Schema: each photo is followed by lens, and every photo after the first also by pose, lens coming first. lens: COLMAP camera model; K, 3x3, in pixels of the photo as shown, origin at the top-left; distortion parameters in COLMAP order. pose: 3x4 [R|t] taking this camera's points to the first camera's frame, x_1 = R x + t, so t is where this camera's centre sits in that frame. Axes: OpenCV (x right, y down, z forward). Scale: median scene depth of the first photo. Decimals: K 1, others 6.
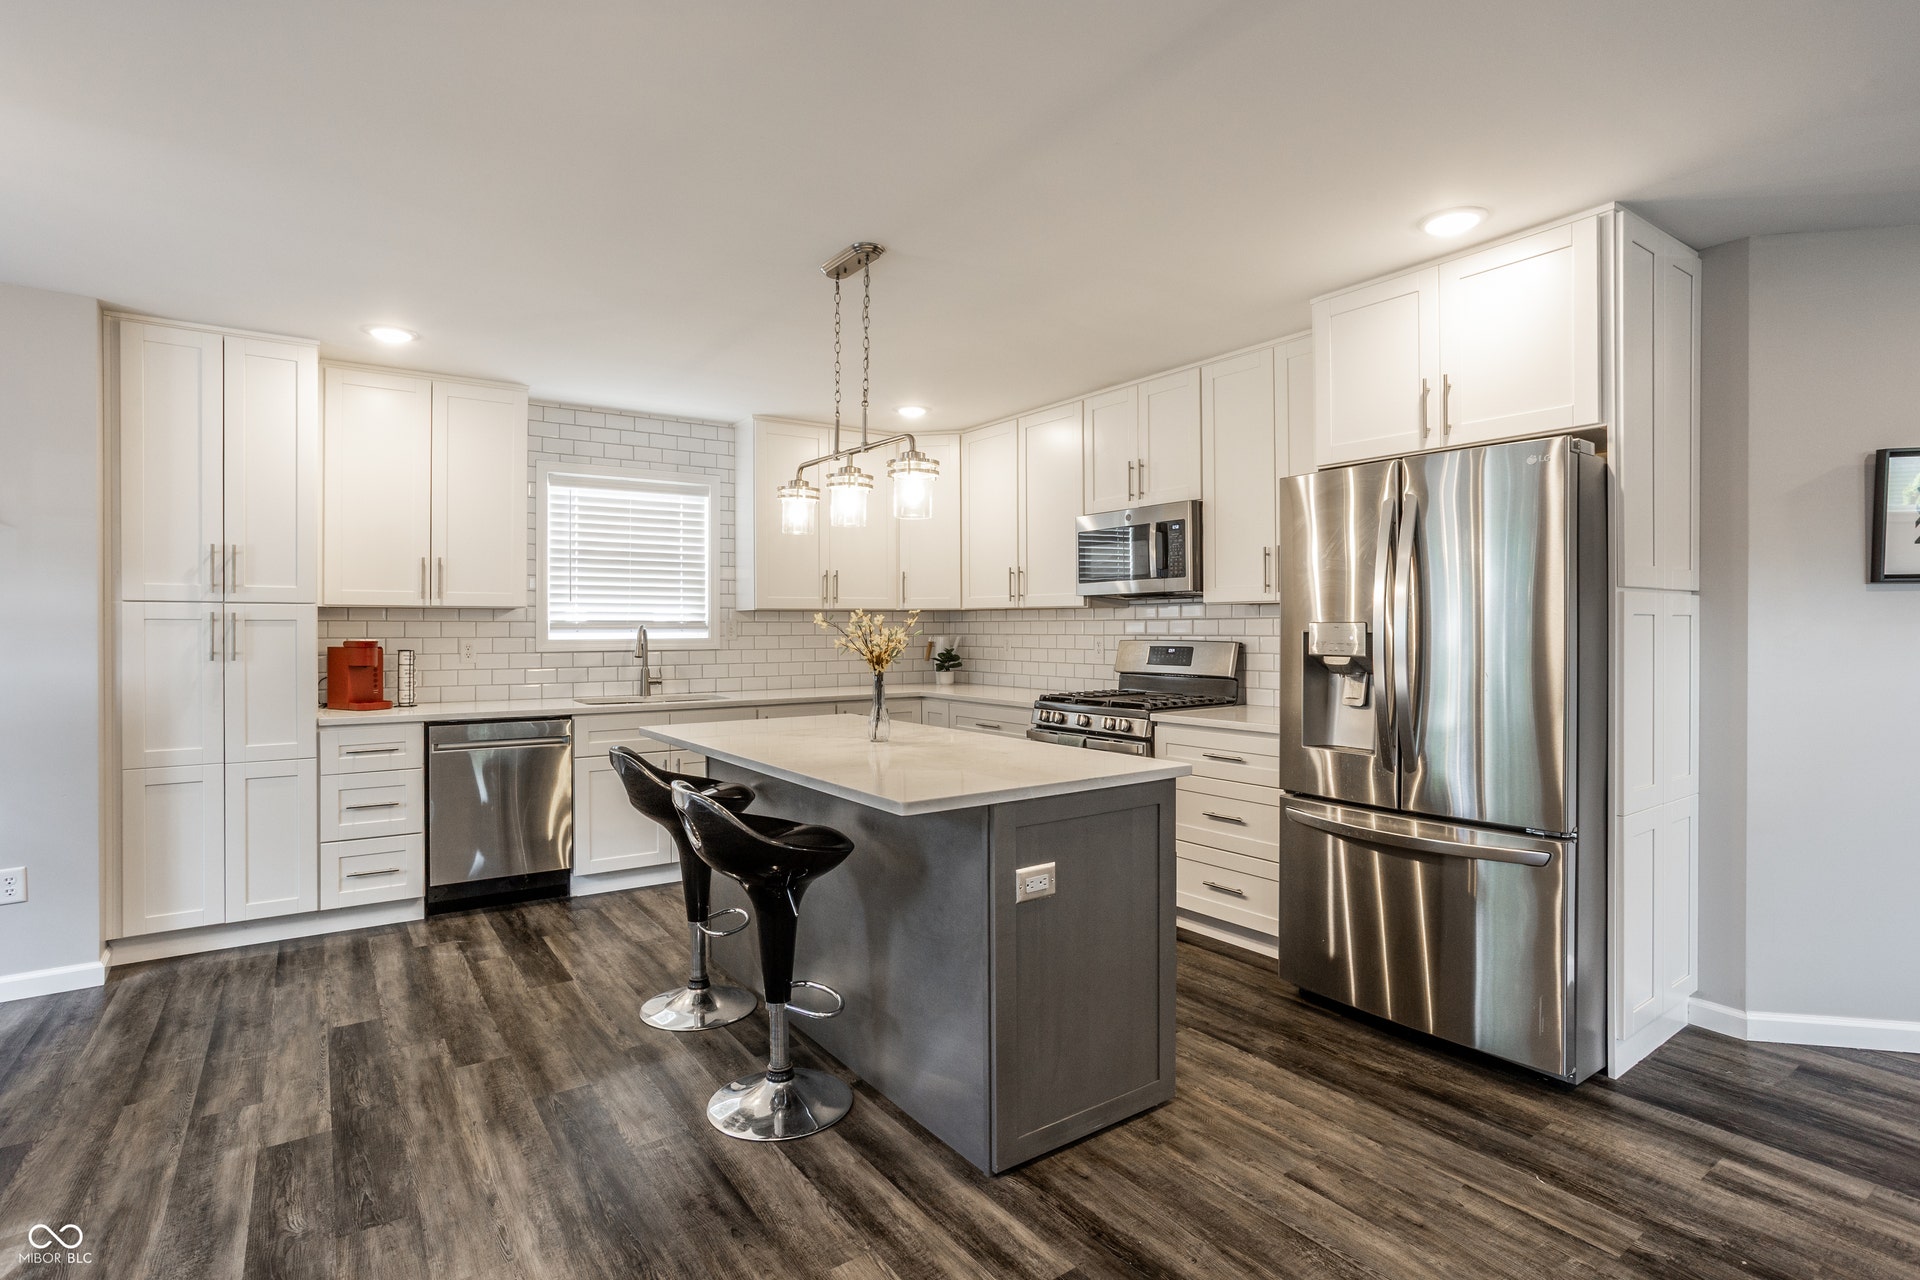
lens RADIAL K [[930.9, 0, 960.0], [0, 930.9, 640.0], [0, 0, 1]] dist [-0.045742, 0.032221]
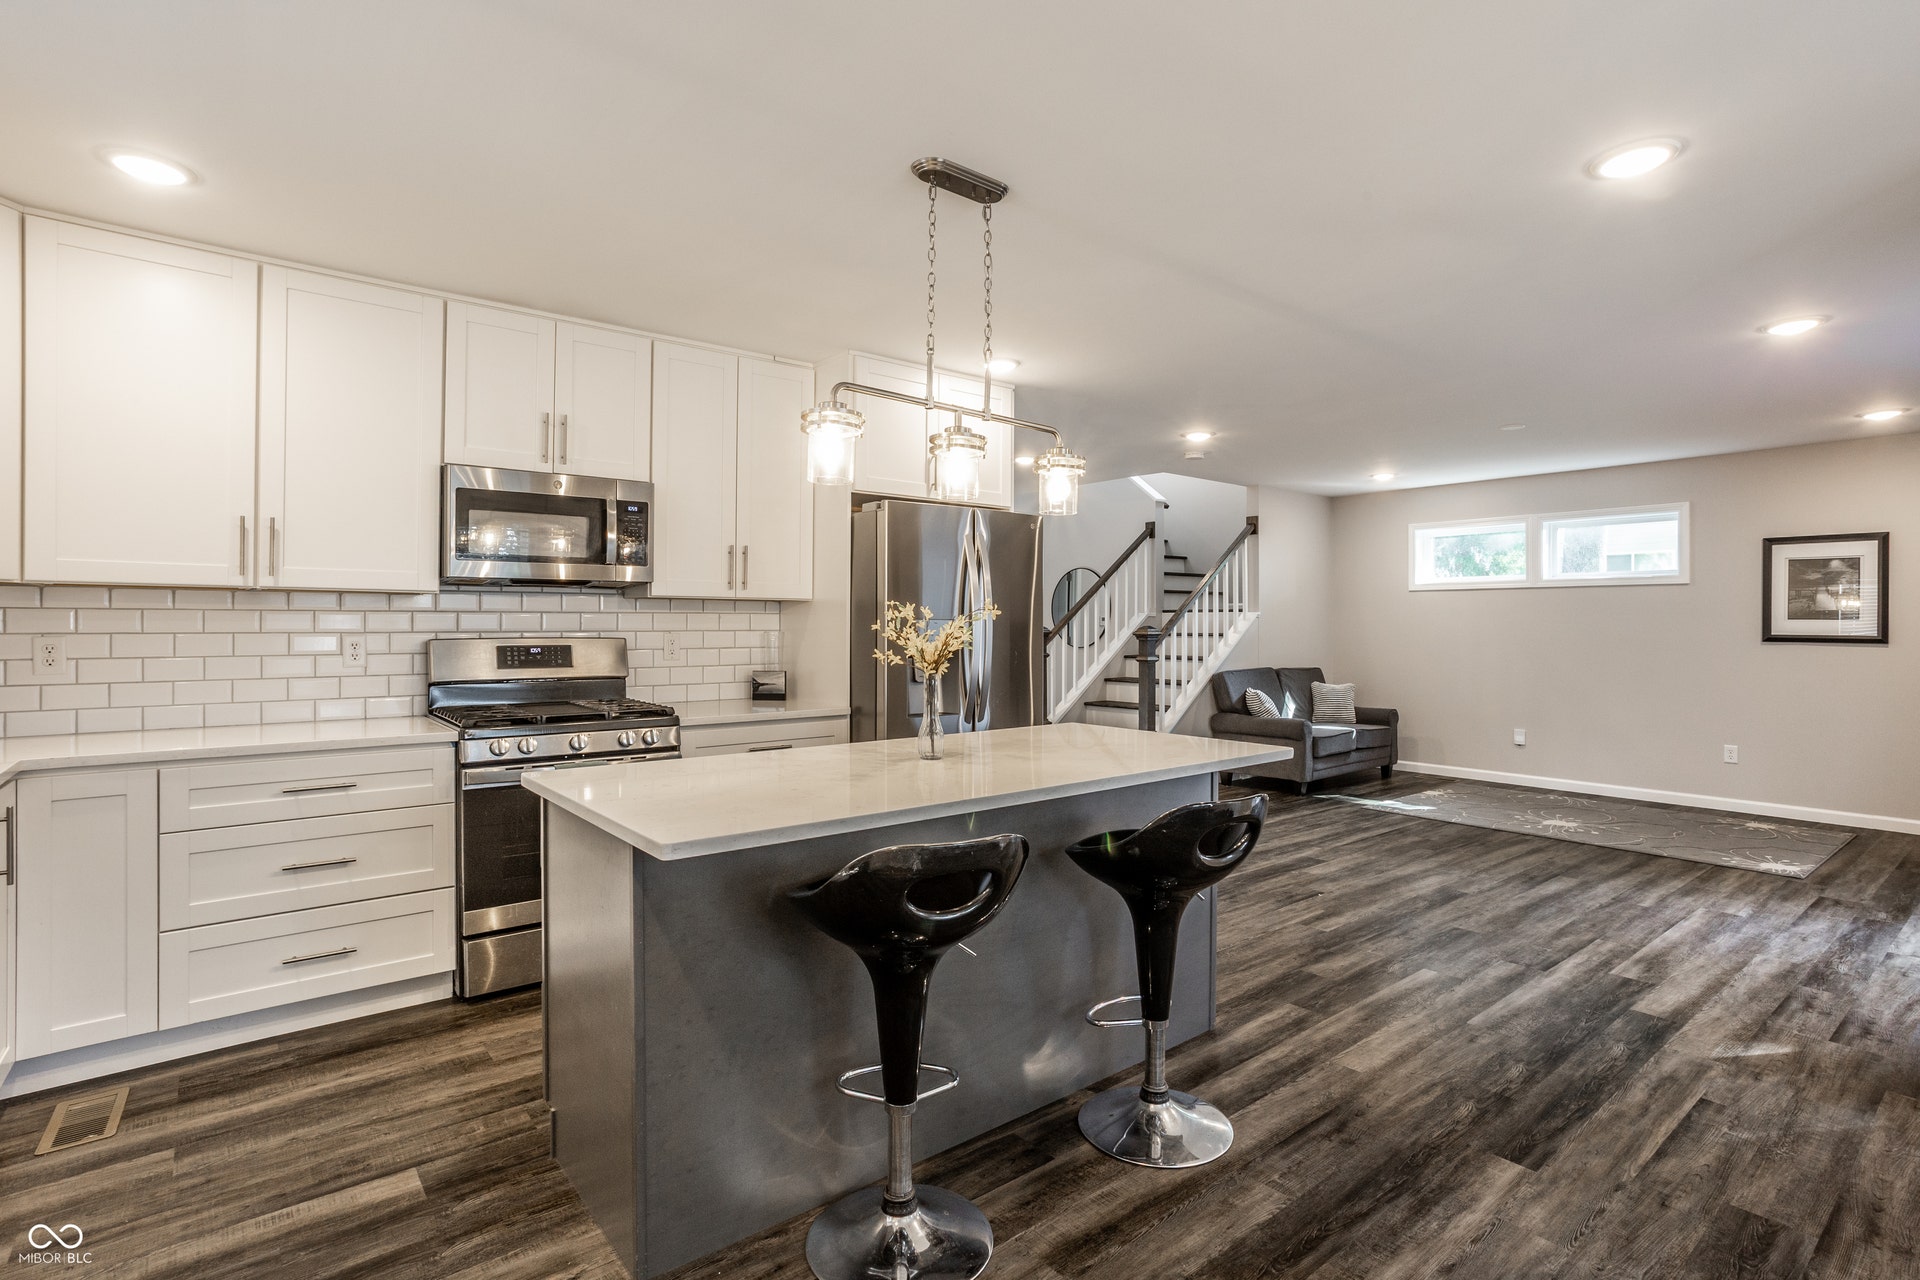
lens RADIAL K [[934.6, 0, 959.8], [0, 934.6, 619.1], [0, 0, 1]] dist [-0.053058, 0.033980]
pose [[-0.065249, 0.010269, 0.997816, -0.919316], [0.009768, 0.999906, -0.009652, -0.007147], [-0.997821, 0.009117, -0.065344, 1.023437]]
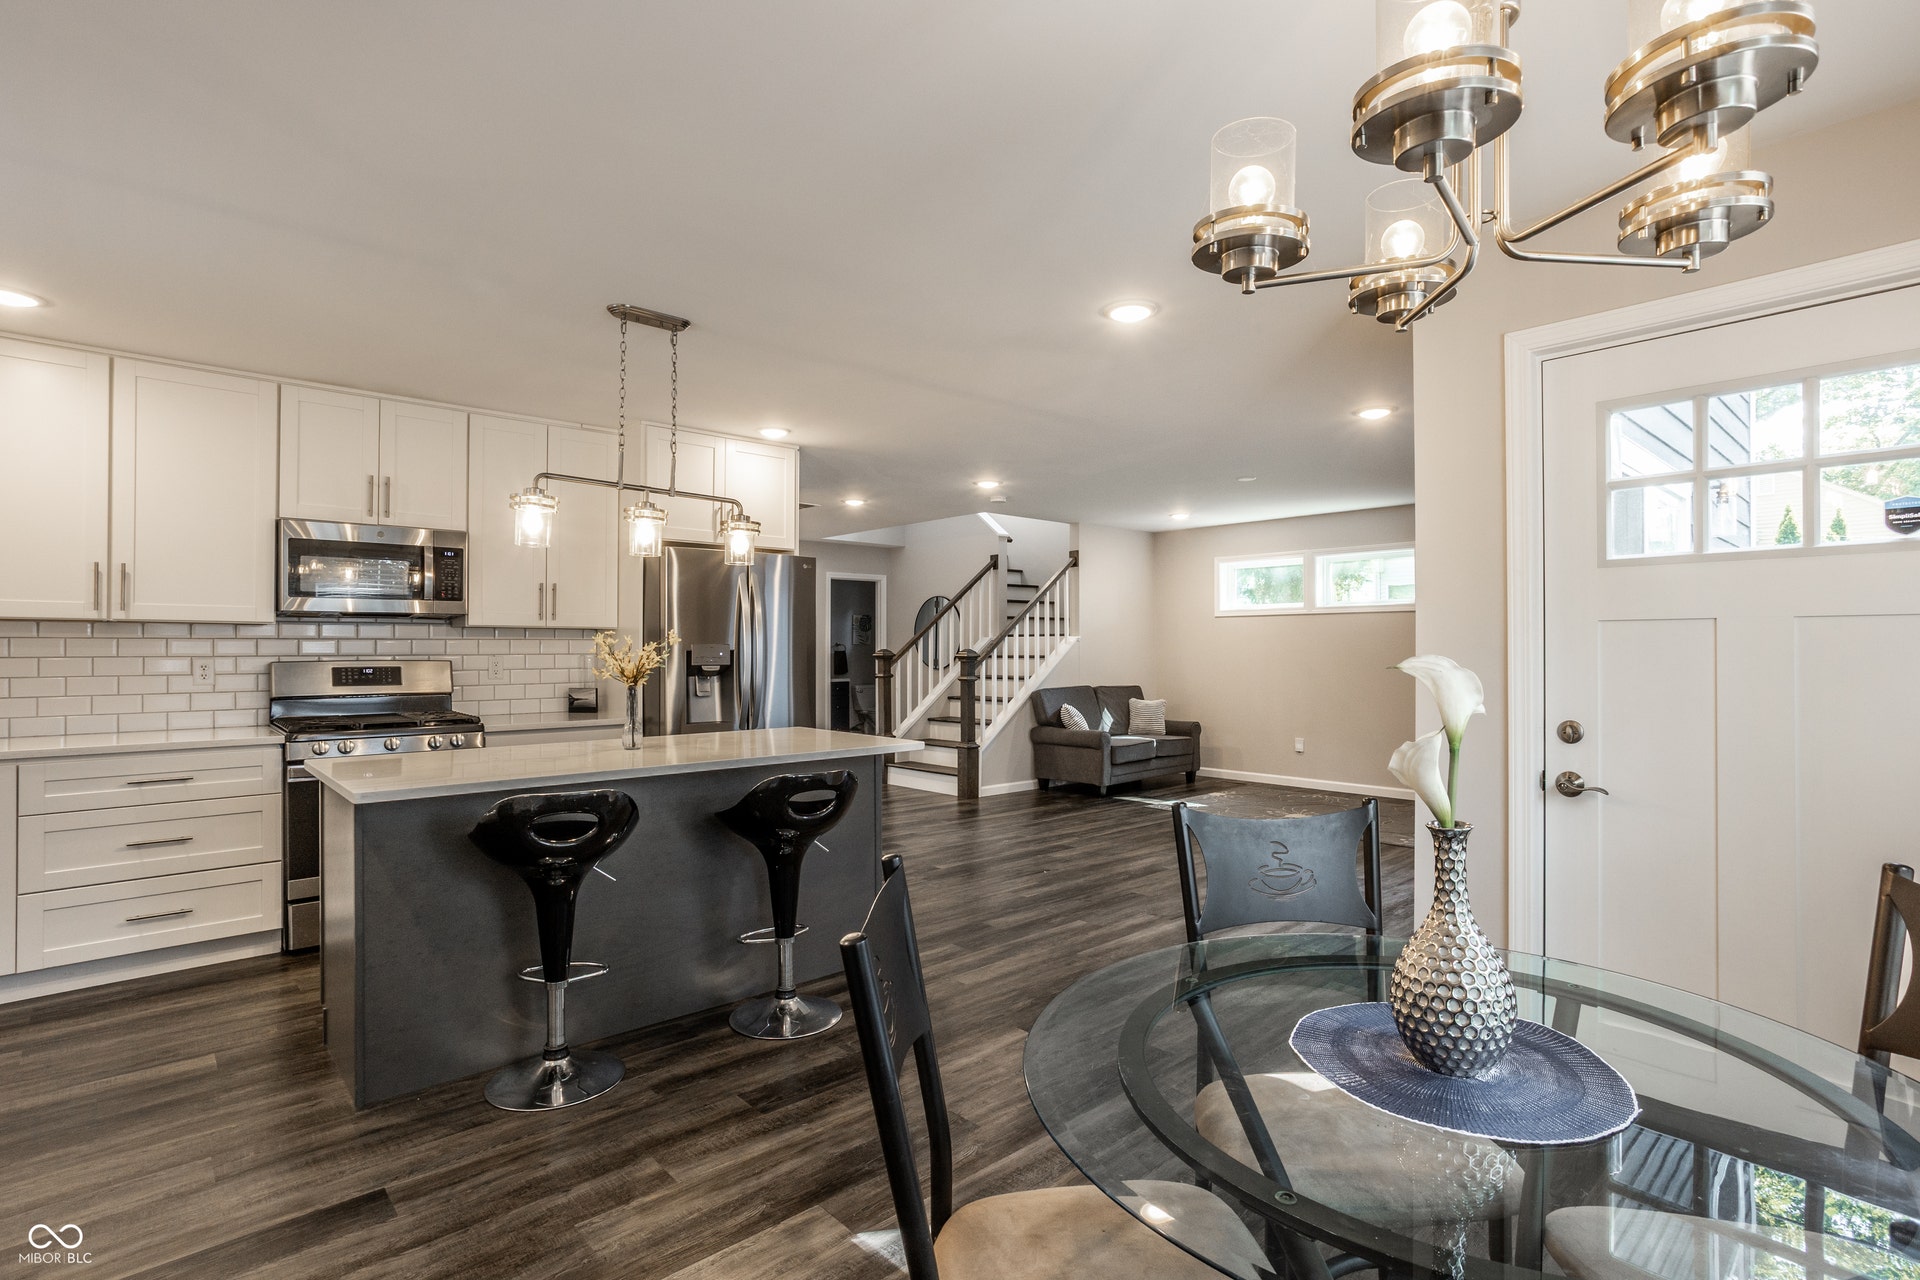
lens RADIAL K [[930.9, 0, 960.0], [0, 930.9, 640.0], [0, 0, 1]] dist [-0.045742, 0.032221]
pose [[-0.118854, 0.013482, 0.992820, -1.227096], [0.013176, 0.999841, -0.012000, -0.002340], [-0.992824, 0.011655, -0.119012, 0.739116]]
